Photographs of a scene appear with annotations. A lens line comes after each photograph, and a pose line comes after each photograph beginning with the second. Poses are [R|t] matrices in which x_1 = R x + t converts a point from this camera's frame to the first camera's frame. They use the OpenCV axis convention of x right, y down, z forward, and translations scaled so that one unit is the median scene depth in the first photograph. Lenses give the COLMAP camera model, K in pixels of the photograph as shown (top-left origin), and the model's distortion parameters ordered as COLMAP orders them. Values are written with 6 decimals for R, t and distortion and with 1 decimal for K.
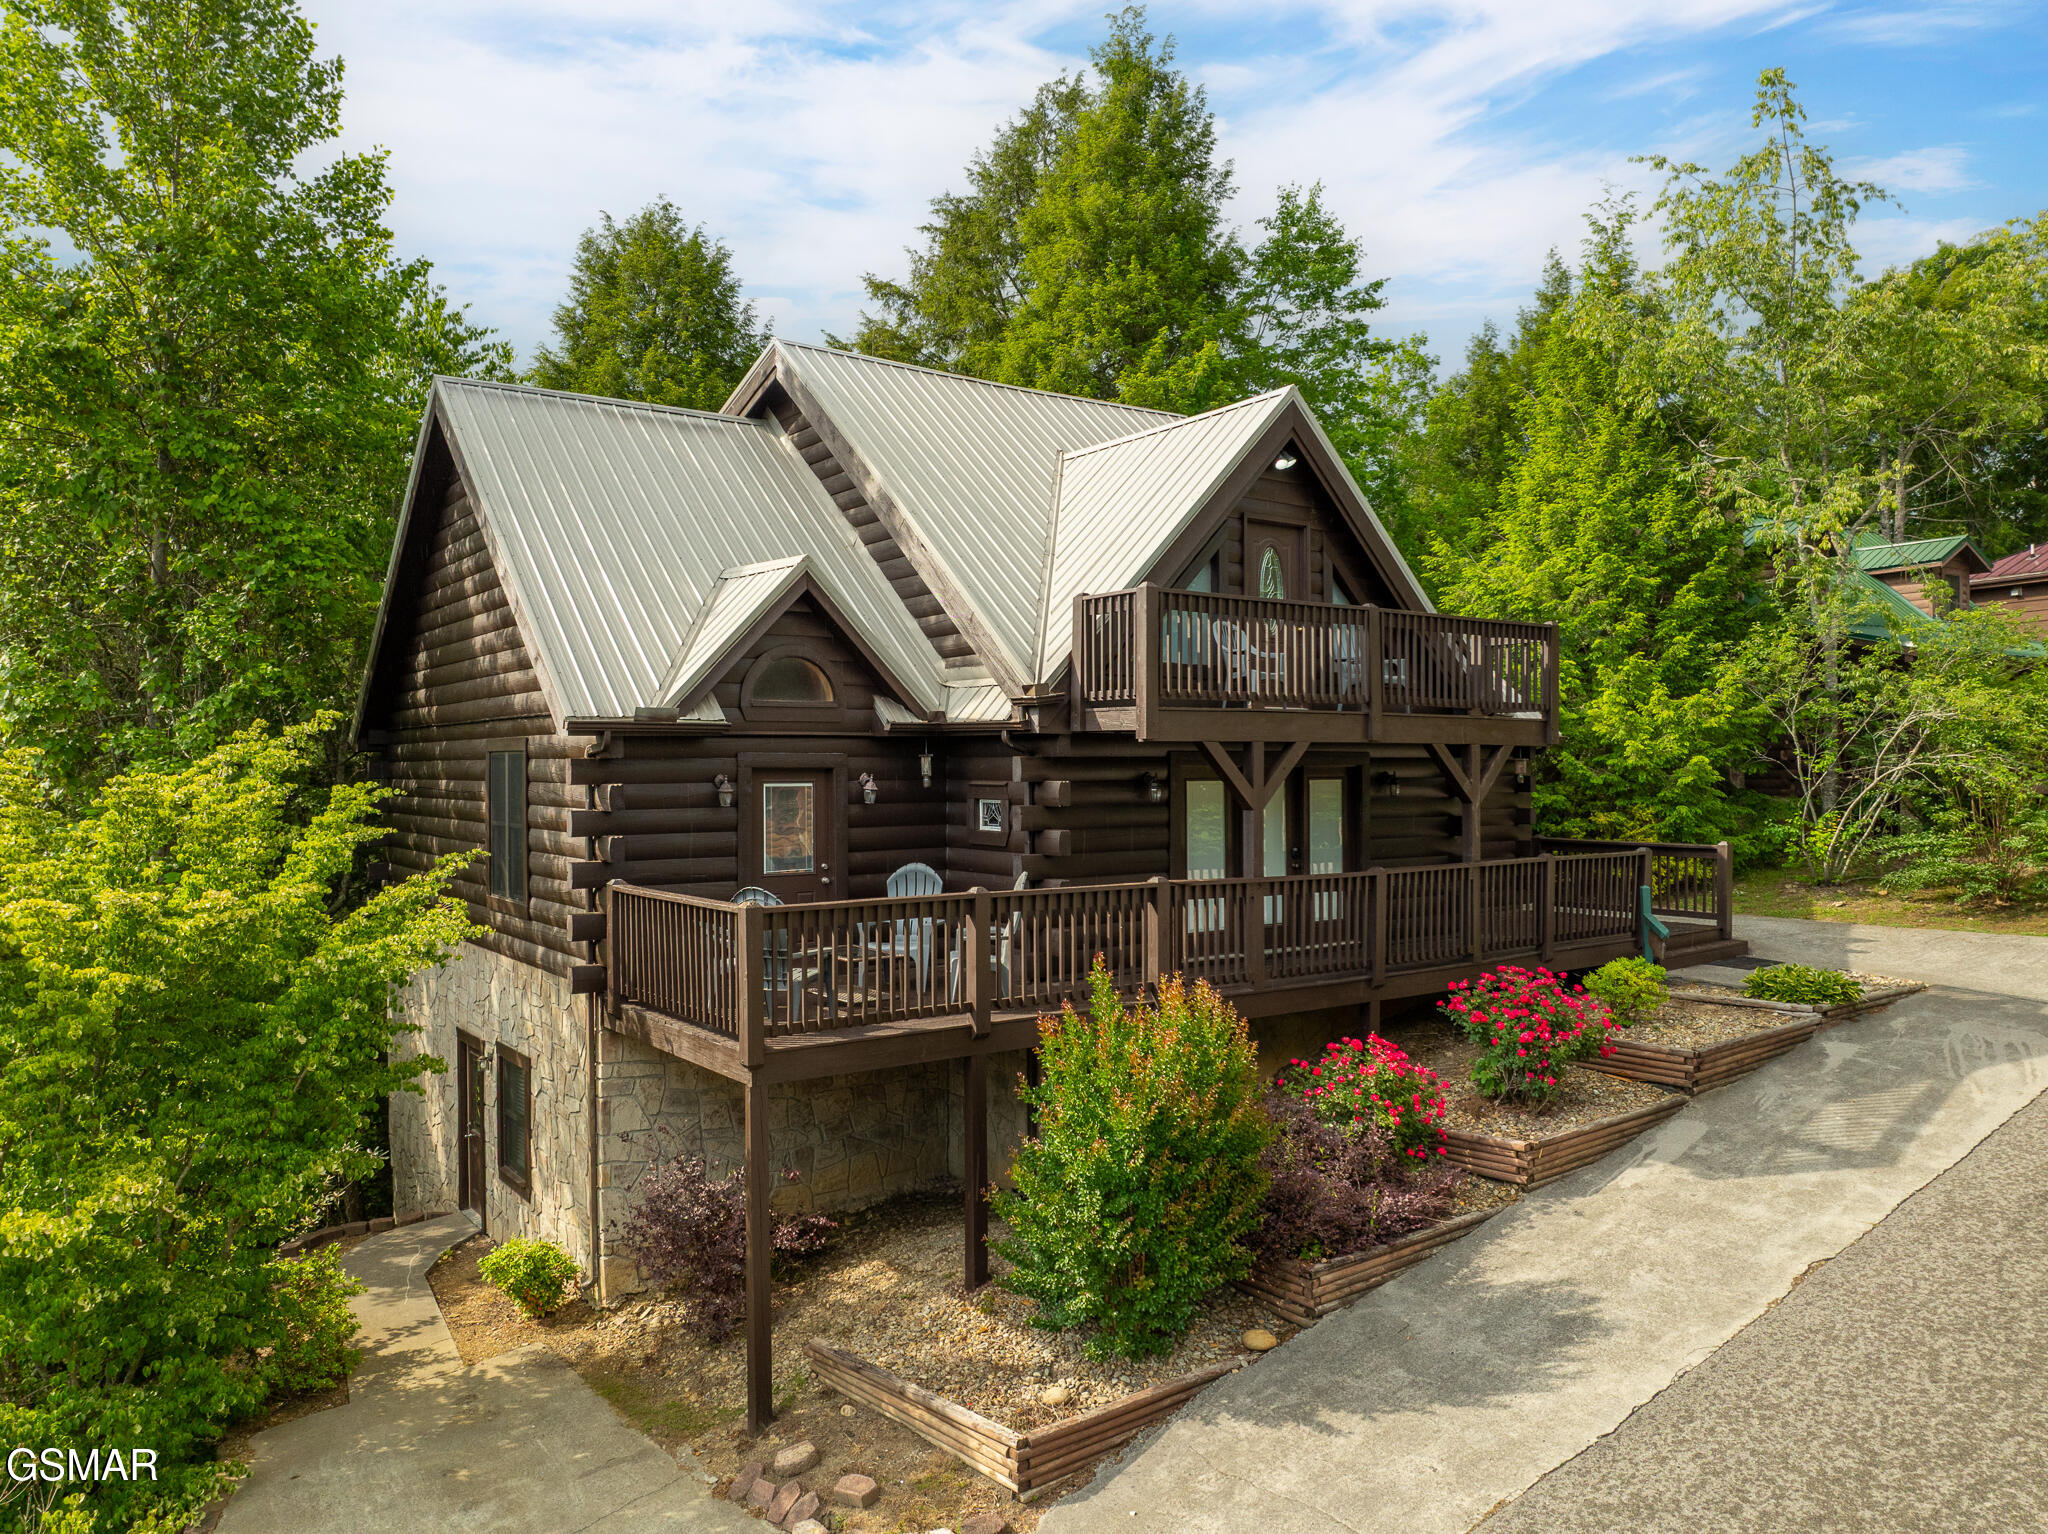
lens RADIAL K [[1450.9, 0, 1032.3], [0, 1450.9, 768.7], [0, 0, 1]] dist [-0.010071, -0.059831]
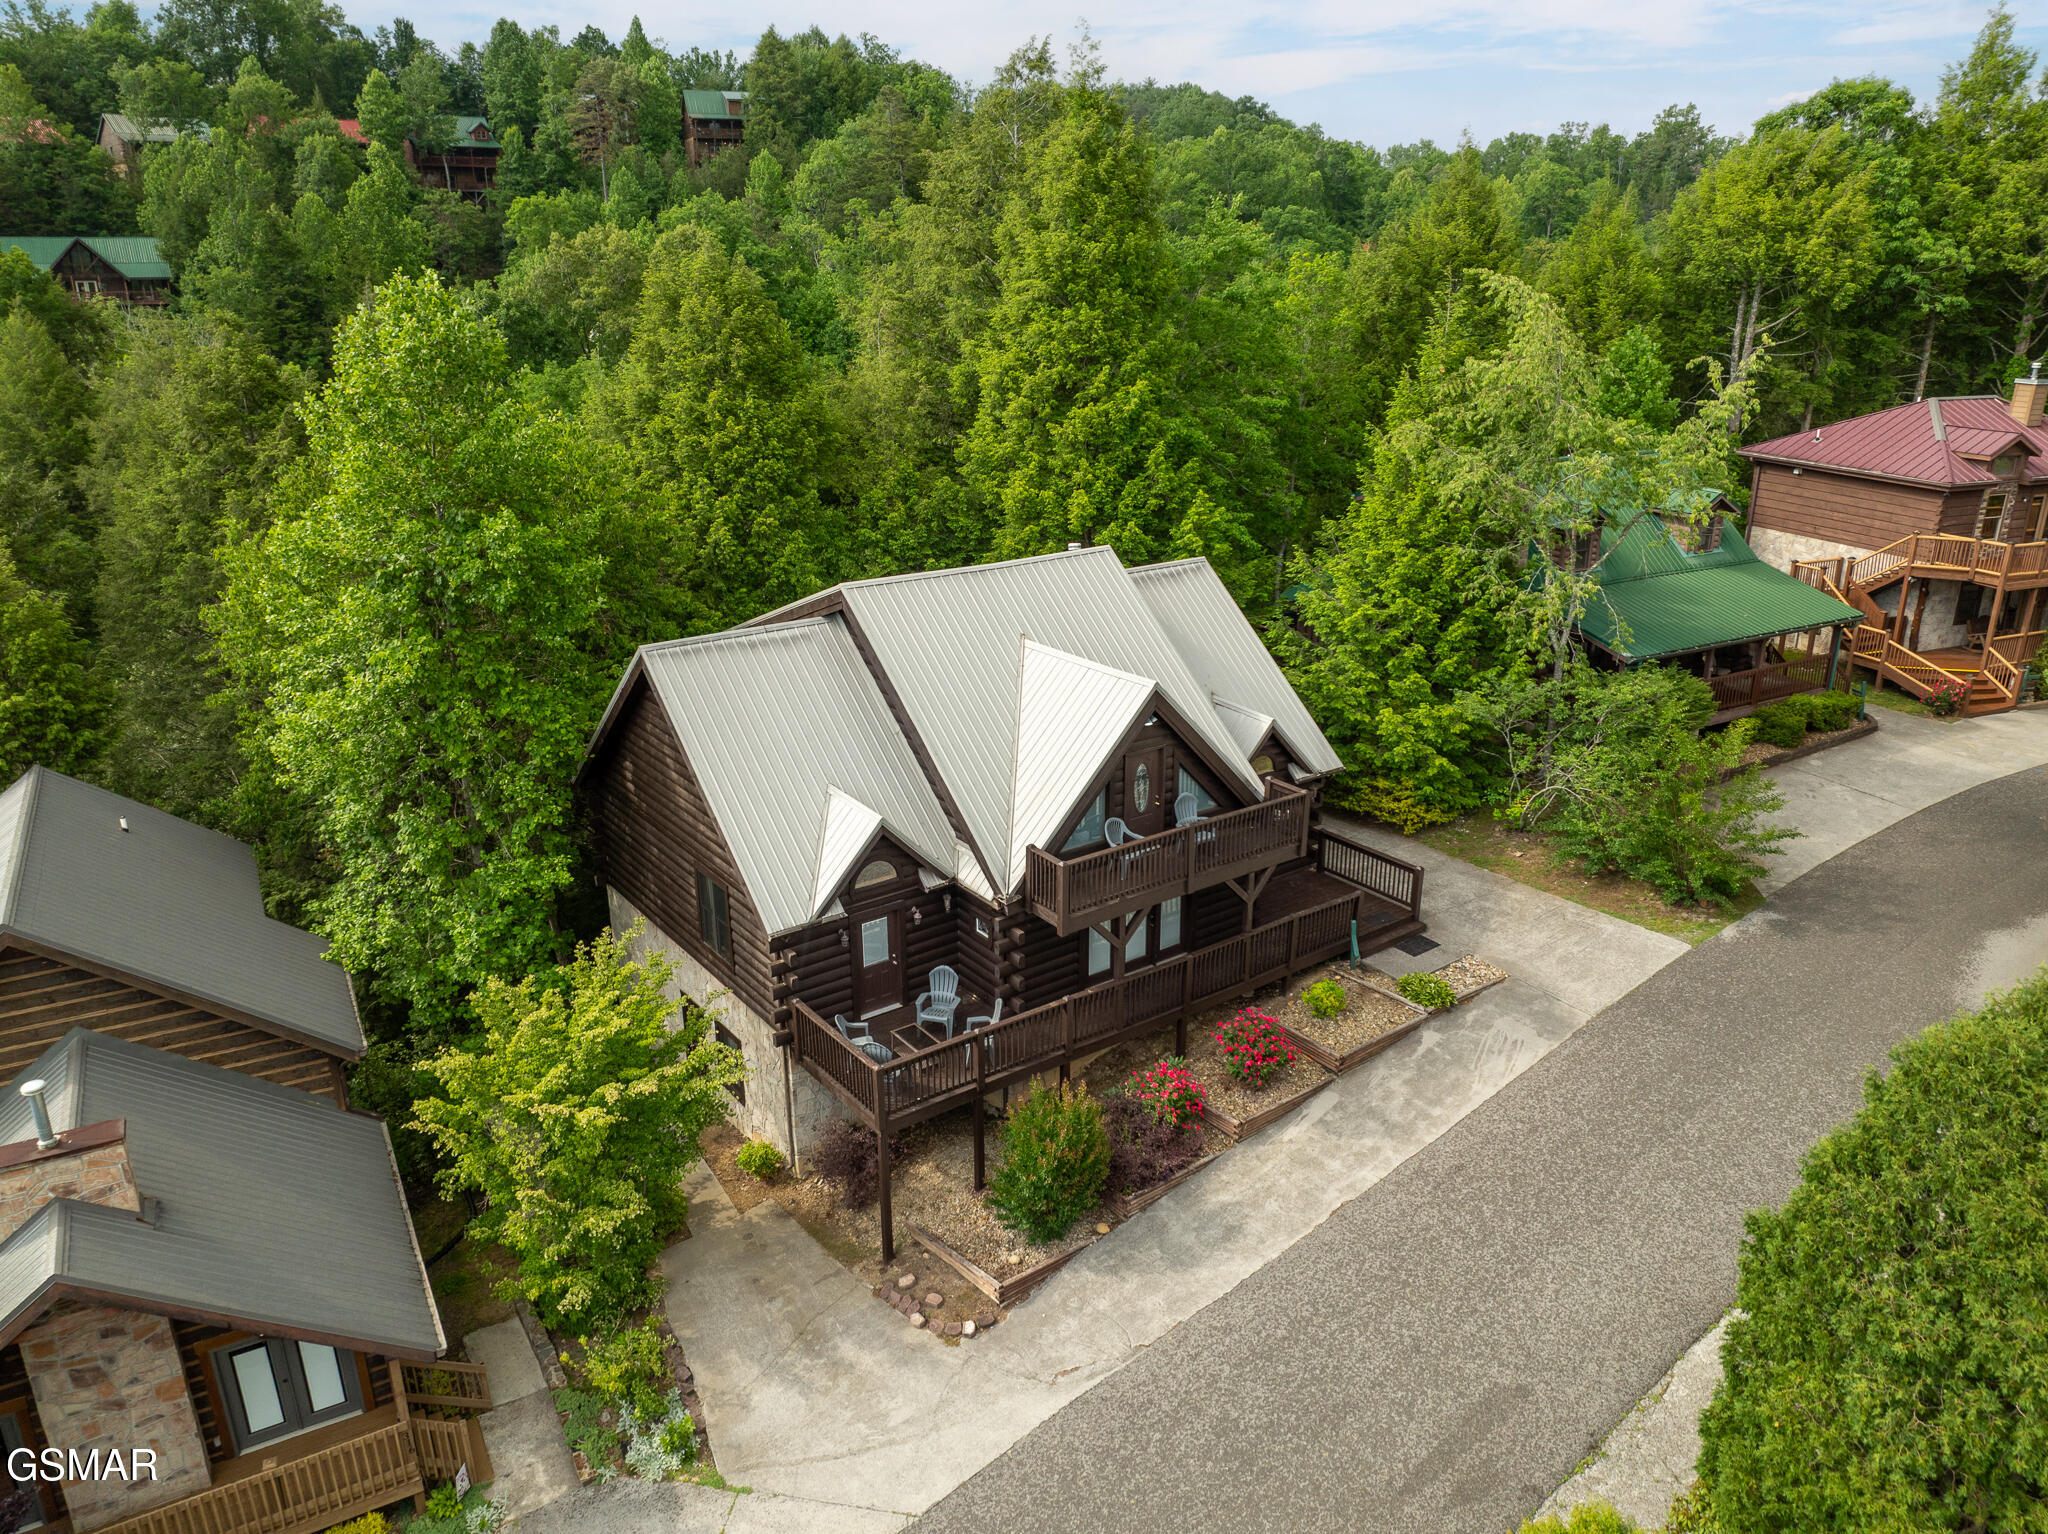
lens RADIAL K [[1450.9, 0, 1032.3], [0, 1450.9, 768.7], [0, 0, 1]] dist [-0.010071, -0.059831]
pose [[0.999903, -0.002637, 0.013706, 0.011785], [-0.002028, 0.944134, 0.329555, -0.915926], [-0.013810, -0.329551, 0.944037, -0.816080]]
